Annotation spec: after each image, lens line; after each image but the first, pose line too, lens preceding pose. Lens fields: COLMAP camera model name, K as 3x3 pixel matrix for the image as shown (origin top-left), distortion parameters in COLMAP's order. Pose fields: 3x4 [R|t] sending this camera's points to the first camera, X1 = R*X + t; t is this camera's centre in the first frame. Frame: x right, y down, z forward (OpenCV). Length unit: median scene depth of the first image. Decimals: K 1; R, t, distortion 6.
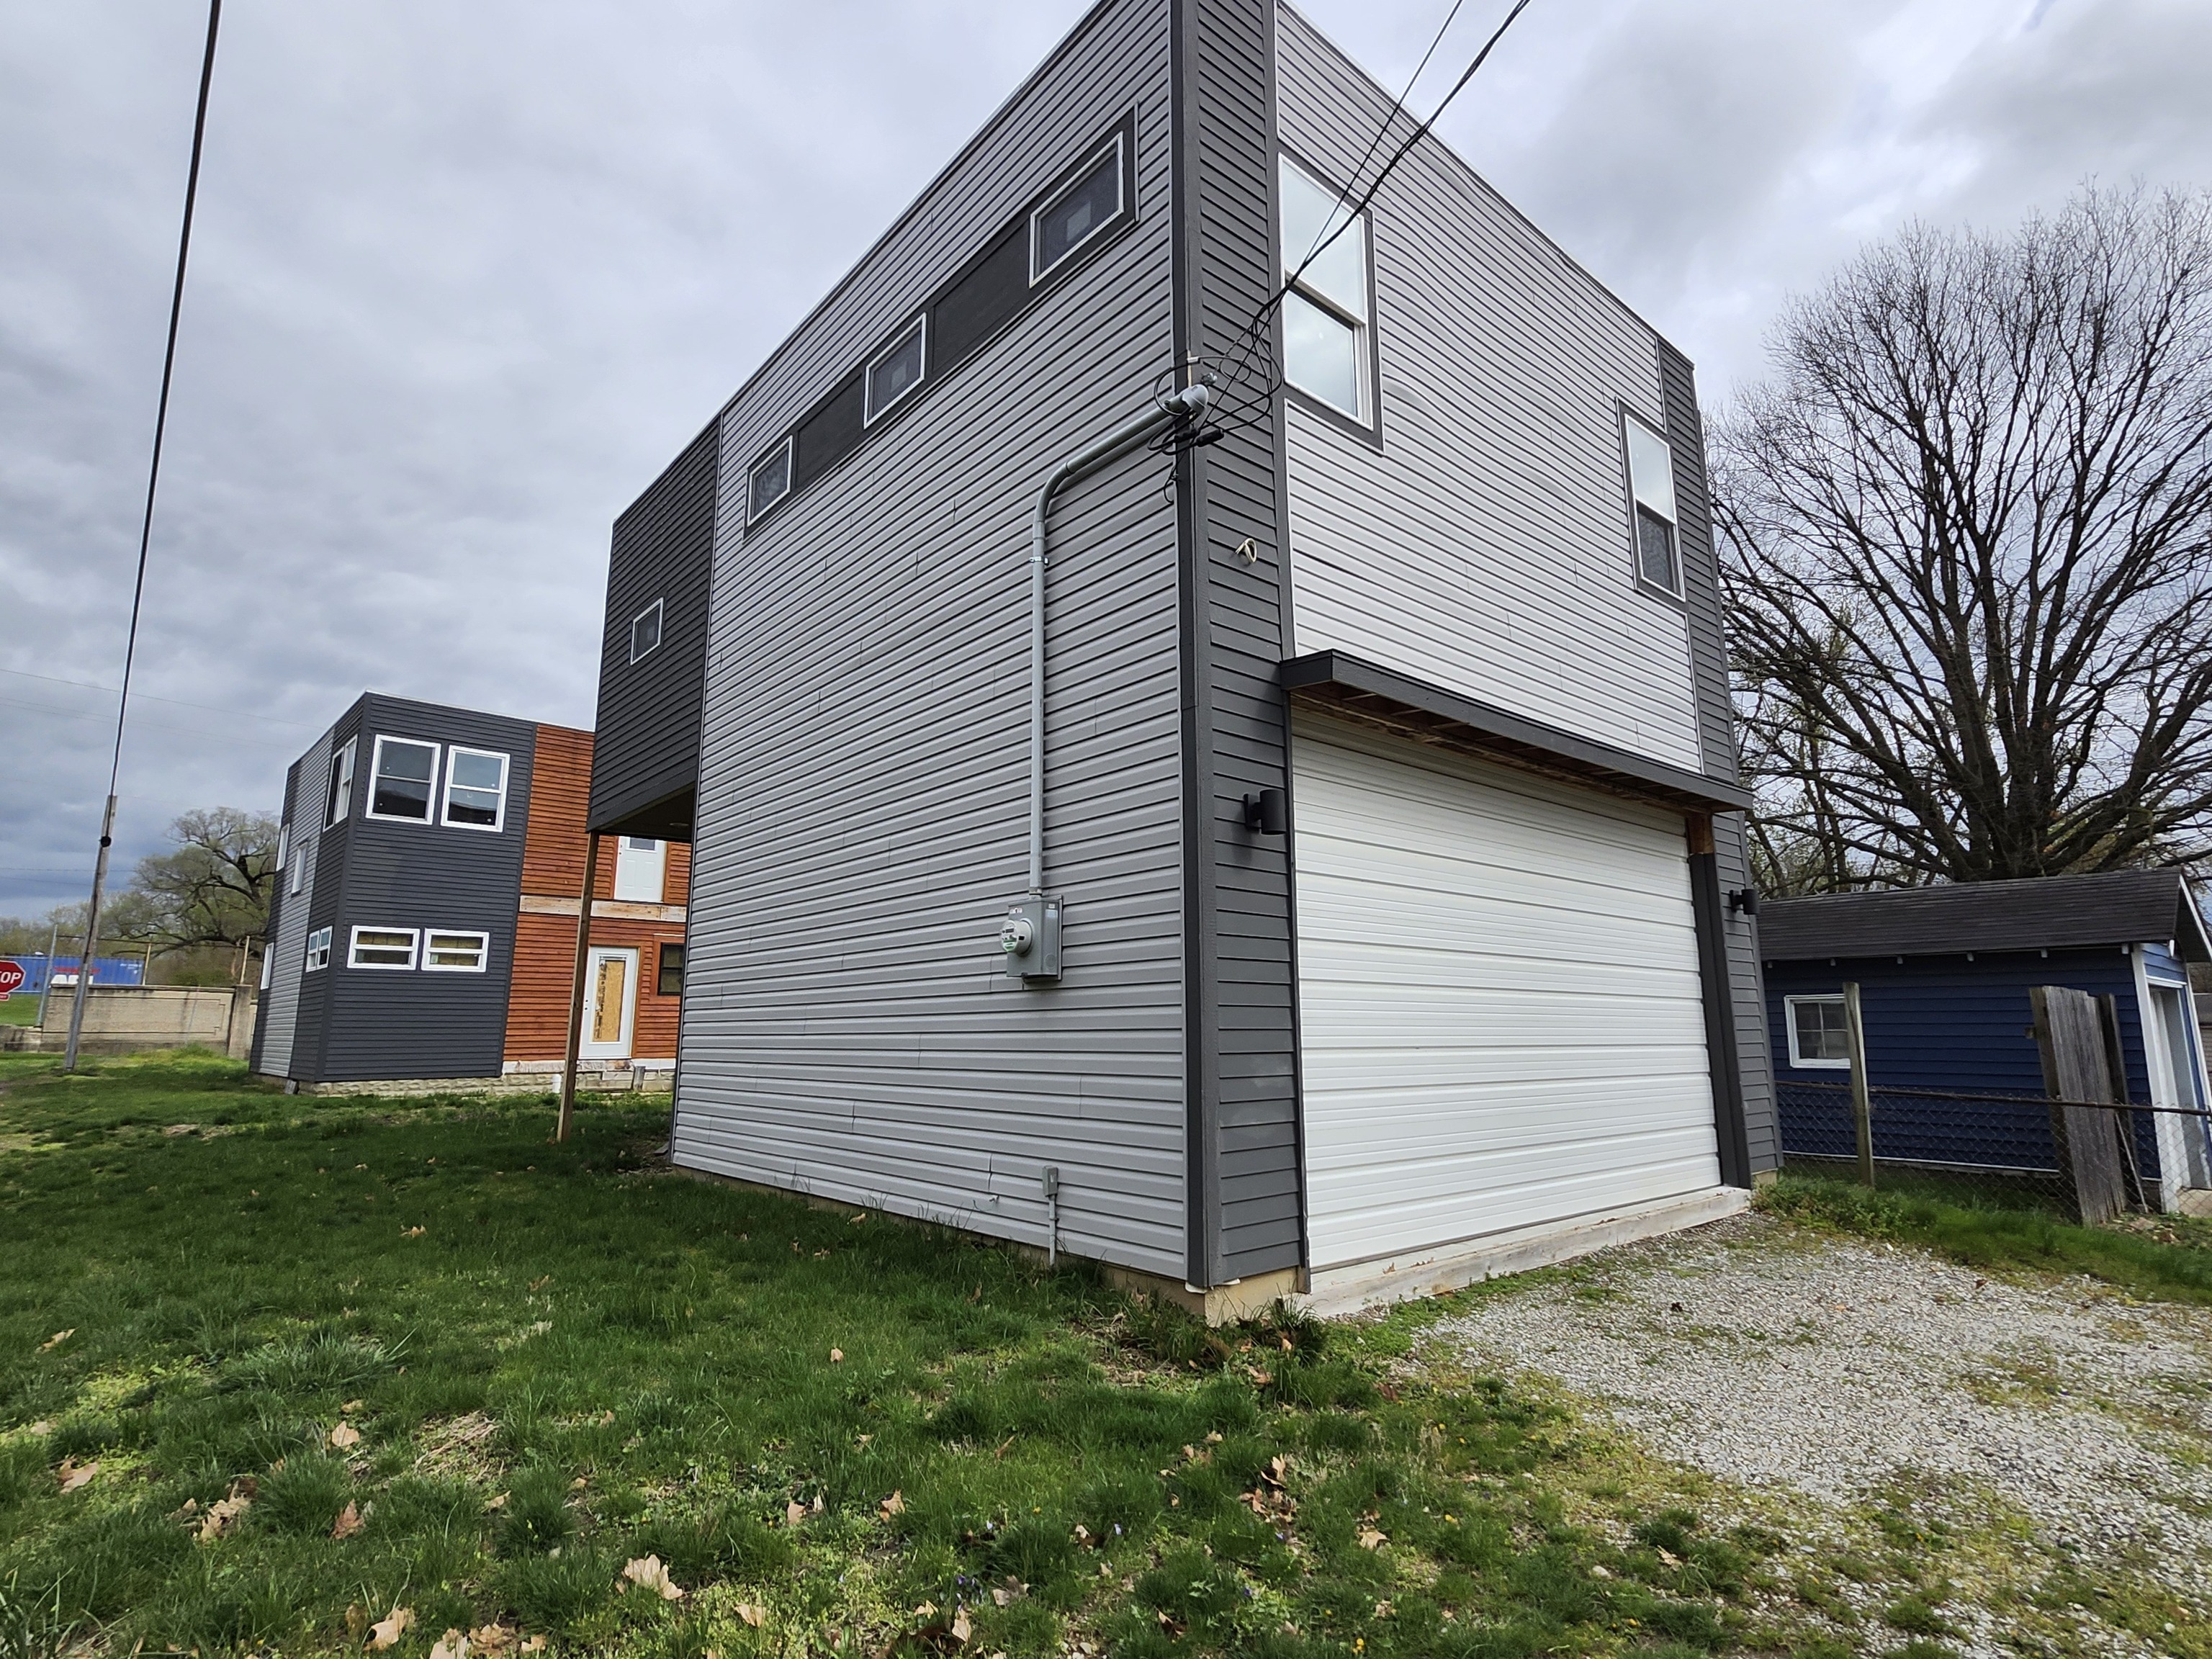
lens RADIAL K [[1079.6, 0, 1106.0], [0, 1079.6, 829.5], [0, 0, 1]] dist [0.015476, 0.000039]
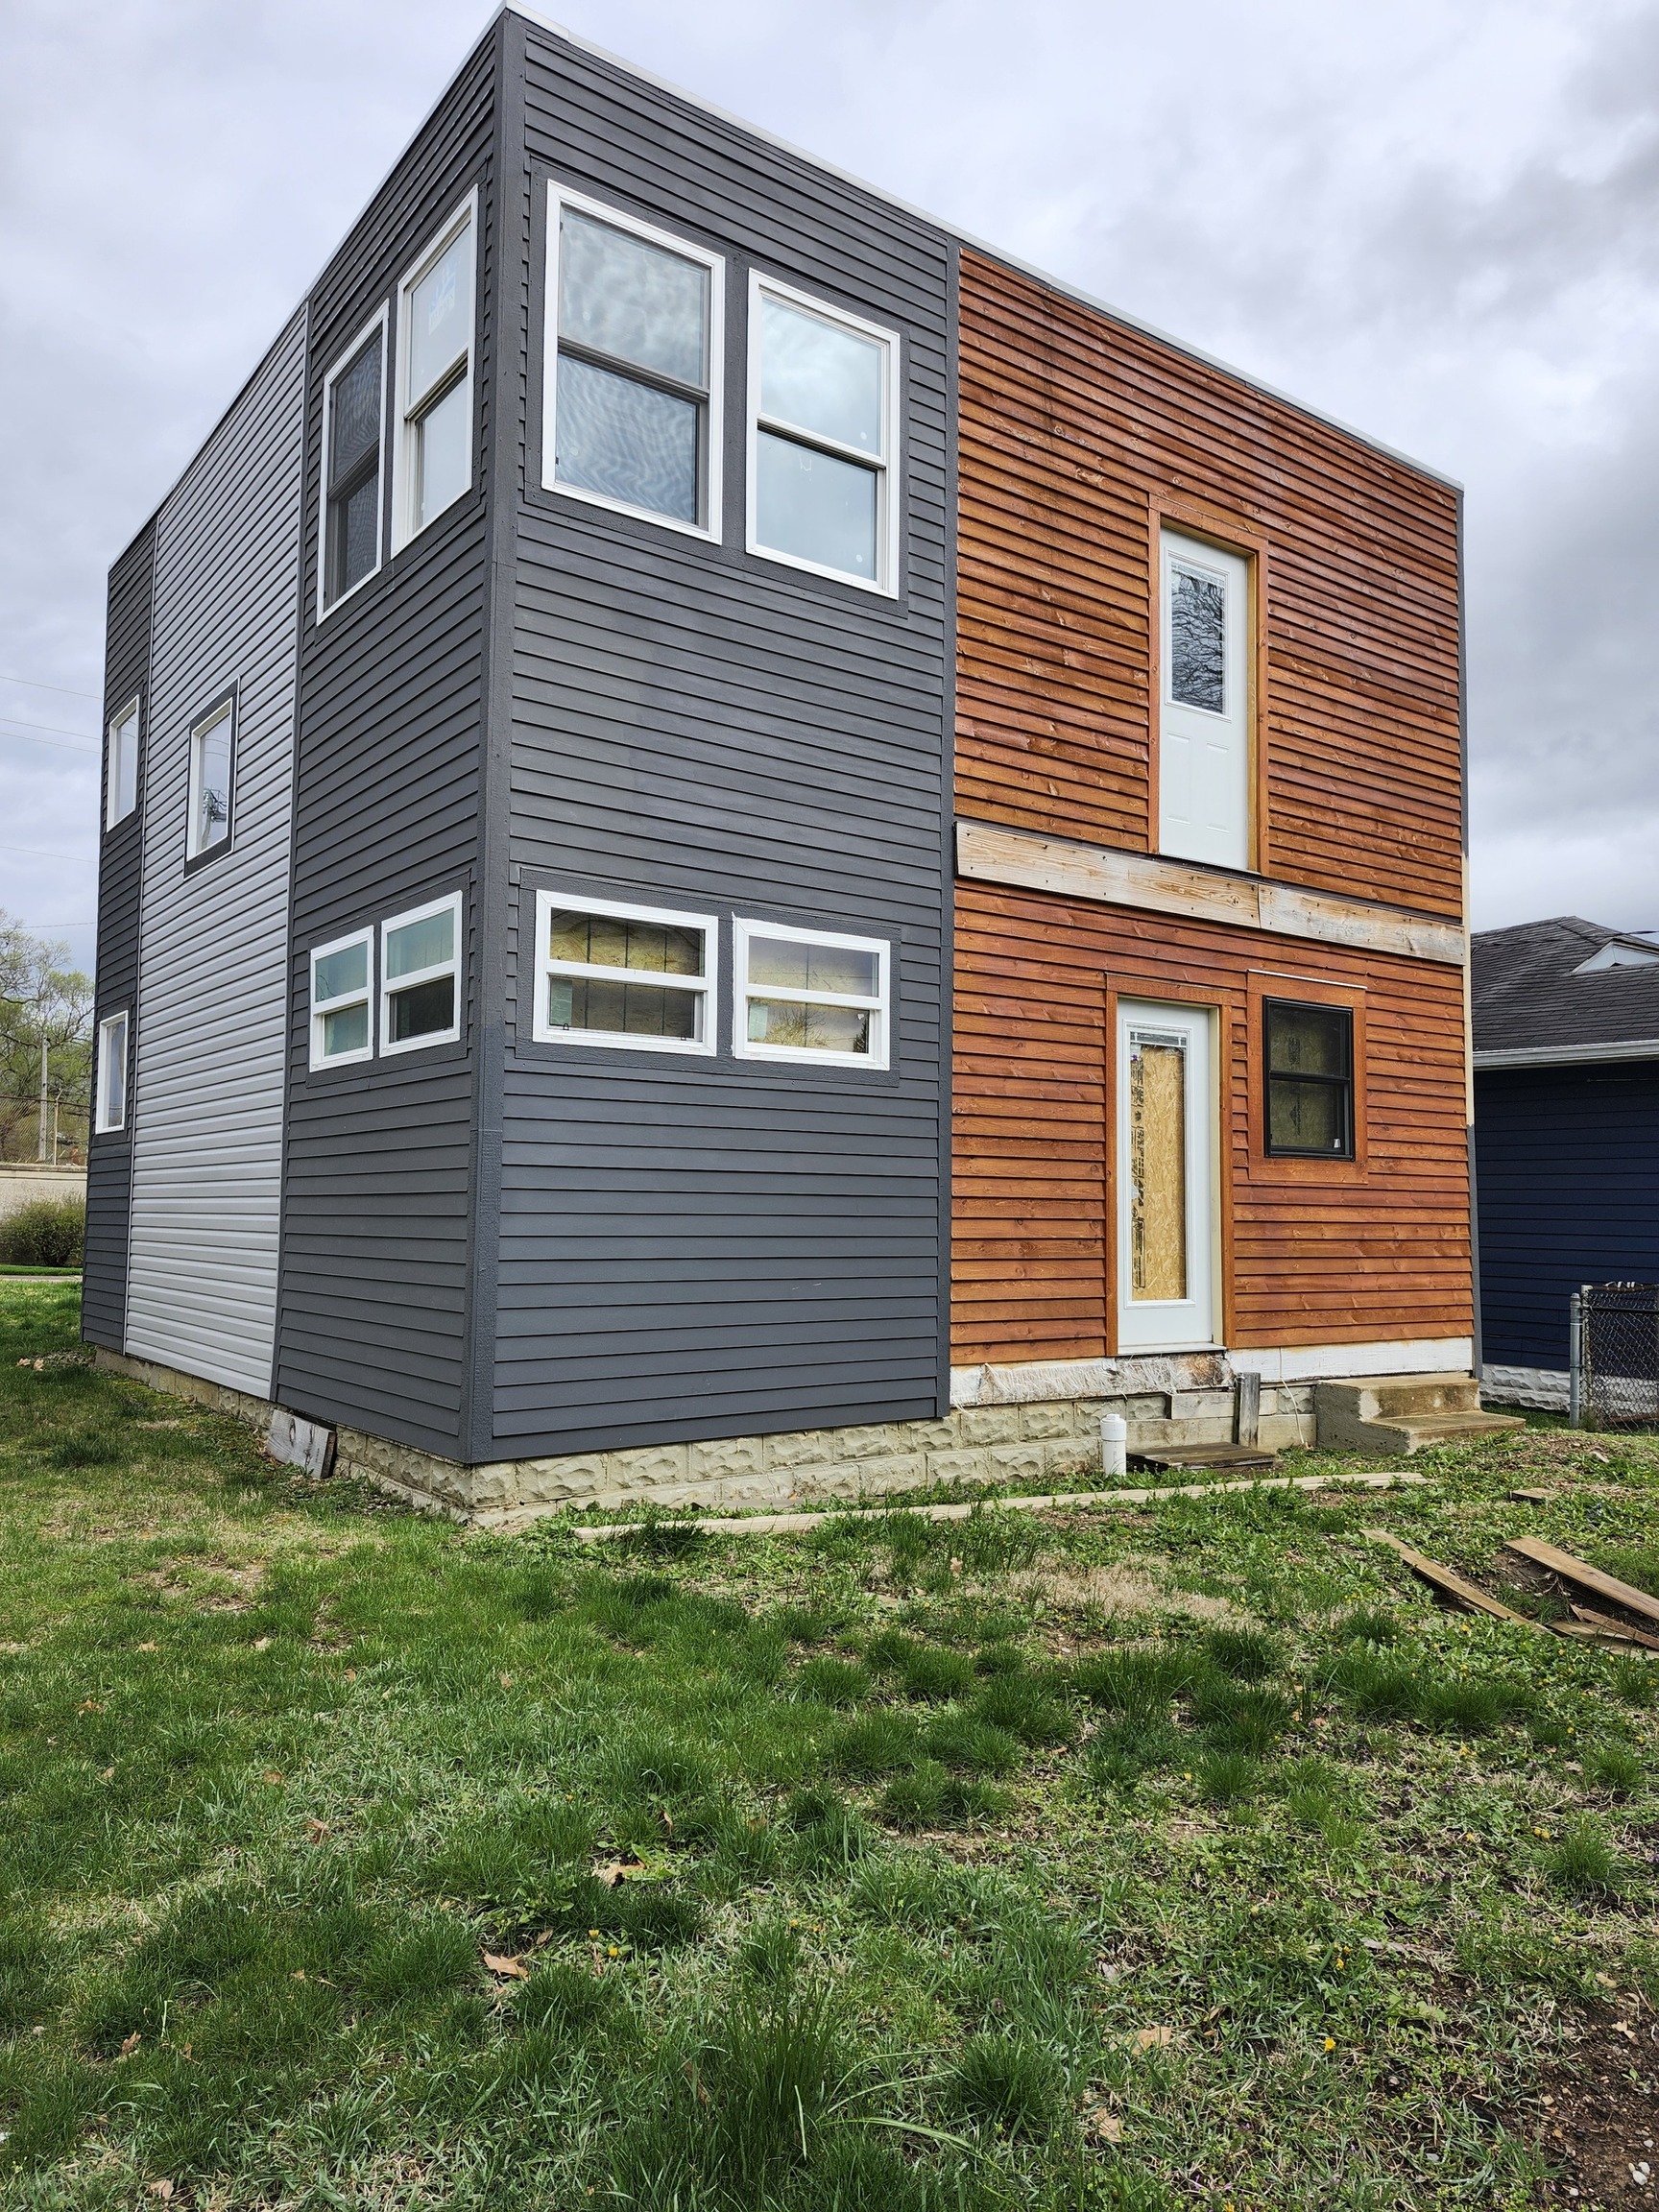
lens RADIAL K [[1499.7, 0, 829.5], [0, 1499.7, 1106.0], [0, 0, 1]] dist [0.024684, -0.000045]
pose [[0.993895, 0.001325, -0.110322, -0.537679], [0.010854, 0.993903, 0.109725, 0.094665], [0.109795, -0.110252, 0.987821, 0.588746]]
